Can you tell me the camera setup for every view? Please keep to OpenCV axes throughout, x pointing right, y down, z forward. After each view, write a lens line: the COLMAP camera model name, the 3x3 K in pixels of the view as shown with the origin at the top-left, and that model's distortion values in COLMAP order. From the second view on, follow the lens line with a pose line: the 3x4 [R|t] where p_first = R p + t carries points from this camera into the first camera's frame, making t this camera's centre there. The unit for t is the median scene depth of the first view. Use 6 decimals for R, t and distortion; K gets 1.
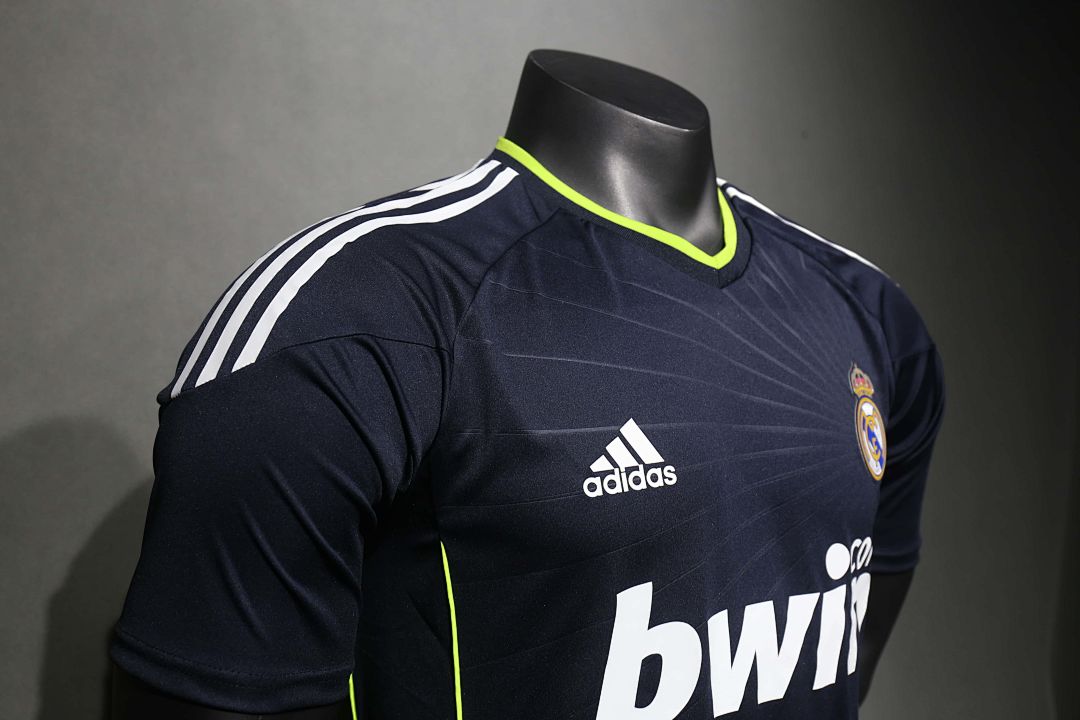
lens RADIAL K [[1092.5, 0, 539.6], [0, 1092.5, 373.4], [0, 0, 1]] dist [0.001657, 0.009190]
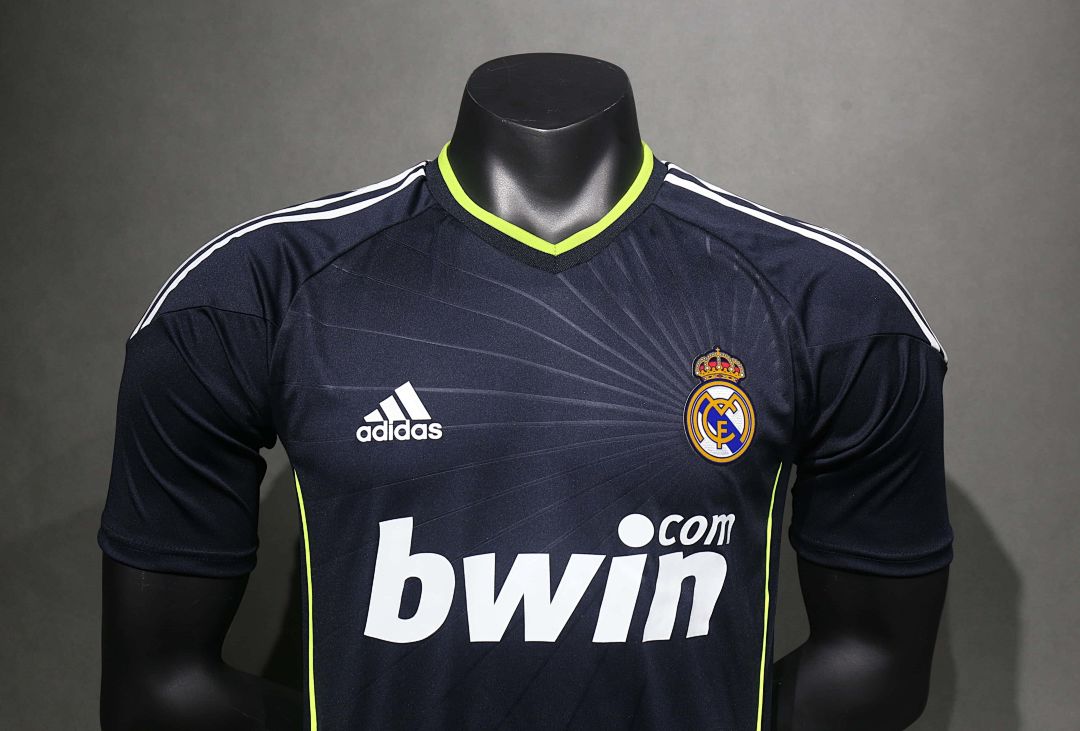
lens RADIAL K [[1311.1, 0, 540.0], [0, 1311.1, 365.5], [0, 0, 1]] dist [-0.003124, -0.008772]
pose [[0.831043, 0.049750, -0.553980, 1.010952], [-0.041933, 0.998761, 0.026788, -0.021851], [0.554626, 0.000968, 0.832099, -0.131564]]
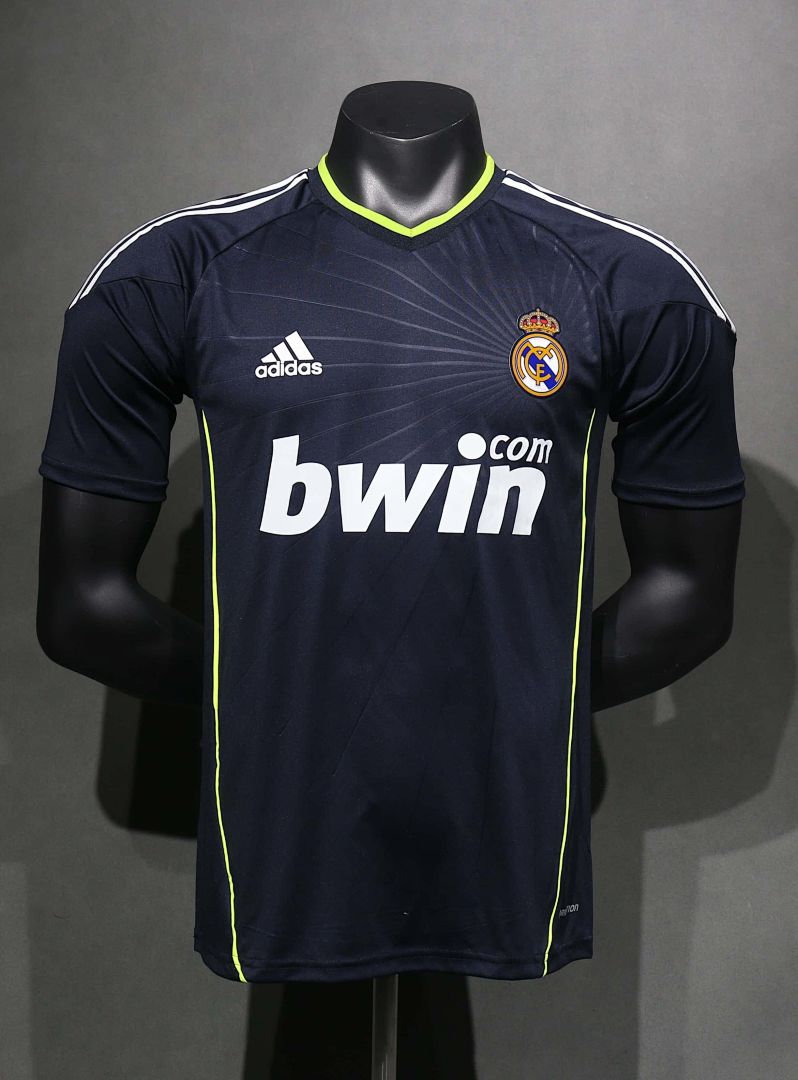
lens RADIAL K [[1869.9, 0, 411.8], [0, 1869.9, 488.1], [0, 0, 1]] dist [-0.002391, -0.024055]
pose [[0.823597, 0.034868, -0.566103, 1.742801], [-0.045413, 0.998958, -0.004540, 0.269544], [0.565355, 0.029448, 0.824322, -1.106276]]
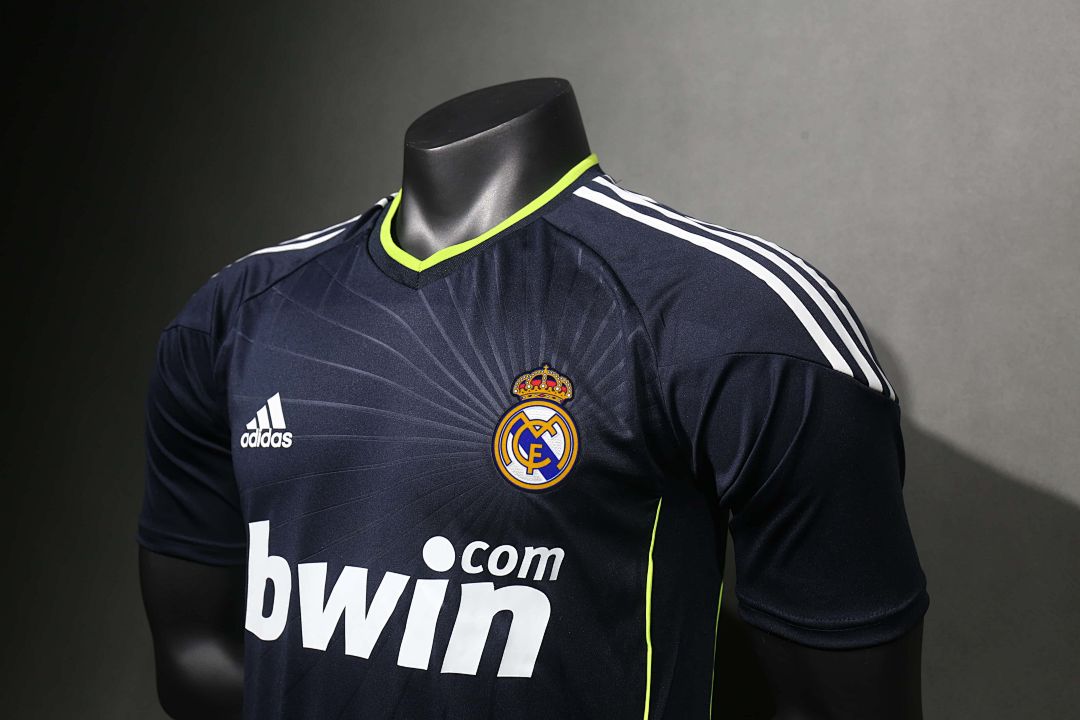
lens RADIAL K [[1118.9, 0, 540.0], [0, 1118.9, 360.0], [0, 0, 1]] dist [-0.005383, 0.025053]
pose [[0.423139, 0.026441, -0.905679, 1.412830], [-0.056421, 0.998403, 0.002788, -0.018824], [0.904307, 0.049919, 0.423955, 0.715934]]
